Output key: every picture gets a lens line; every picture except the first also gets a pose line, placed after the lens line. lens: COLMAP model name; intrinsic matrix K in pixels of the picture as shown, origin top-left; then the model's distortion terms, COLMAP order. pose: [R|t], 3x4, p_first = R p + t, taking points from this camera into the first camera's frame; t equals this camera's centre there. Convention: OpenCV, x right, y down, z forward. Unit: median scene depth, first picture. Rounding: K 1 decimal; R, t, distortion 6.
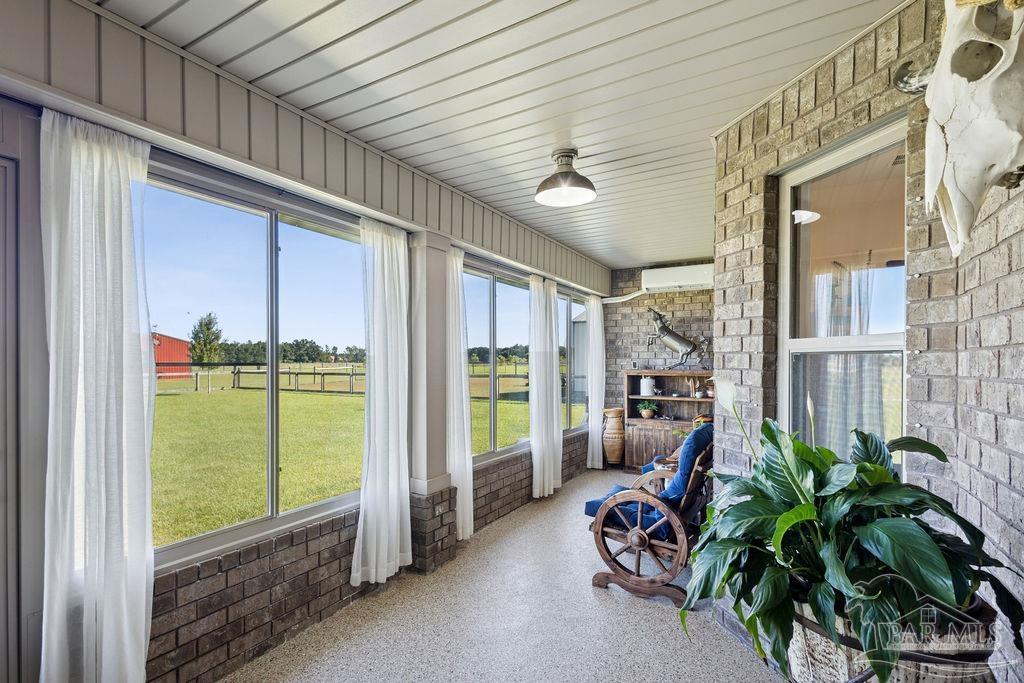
lens RADIAL K [[479.4, 0, 511.2], [0, 479.4, 368.2], [0, 0, 1]] dist [0.001665, 0.000106]
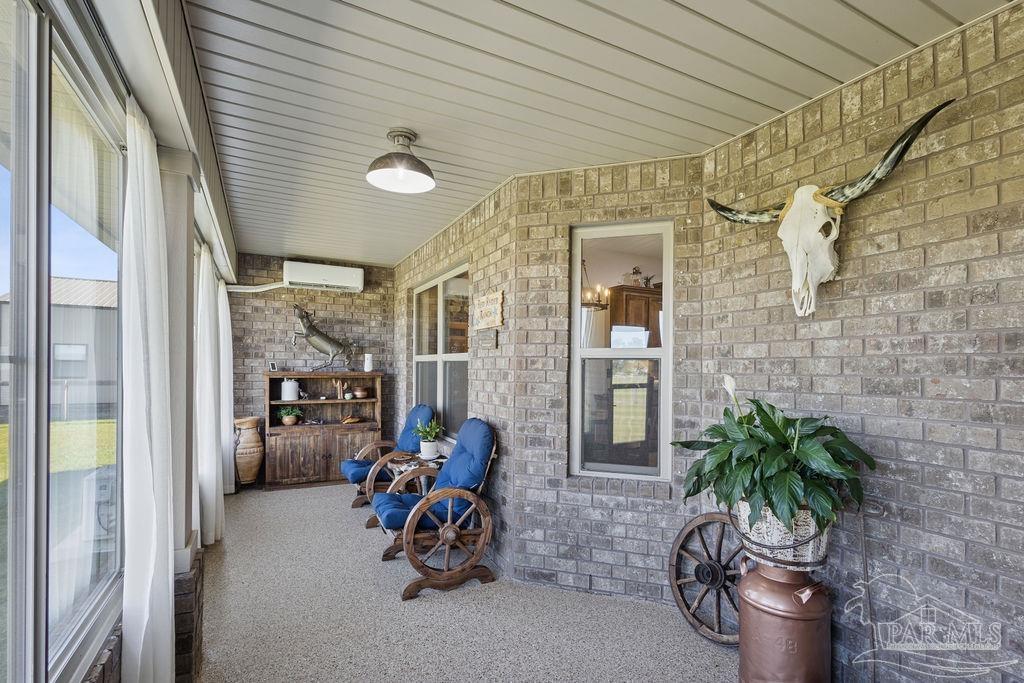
lens RADIAL K [[479.4, 0, 511.2], [0, 479.4, 368.2], [0, 0, 1]] dist [0.001665, 0.000106]
pose [[0.526872, 0.000990, 0.849944, -0.271284], [0.002527, 0.999993, -0.002731, 0.000220], [-0.849941, 0.003587, 0.526866, 0.170094]]
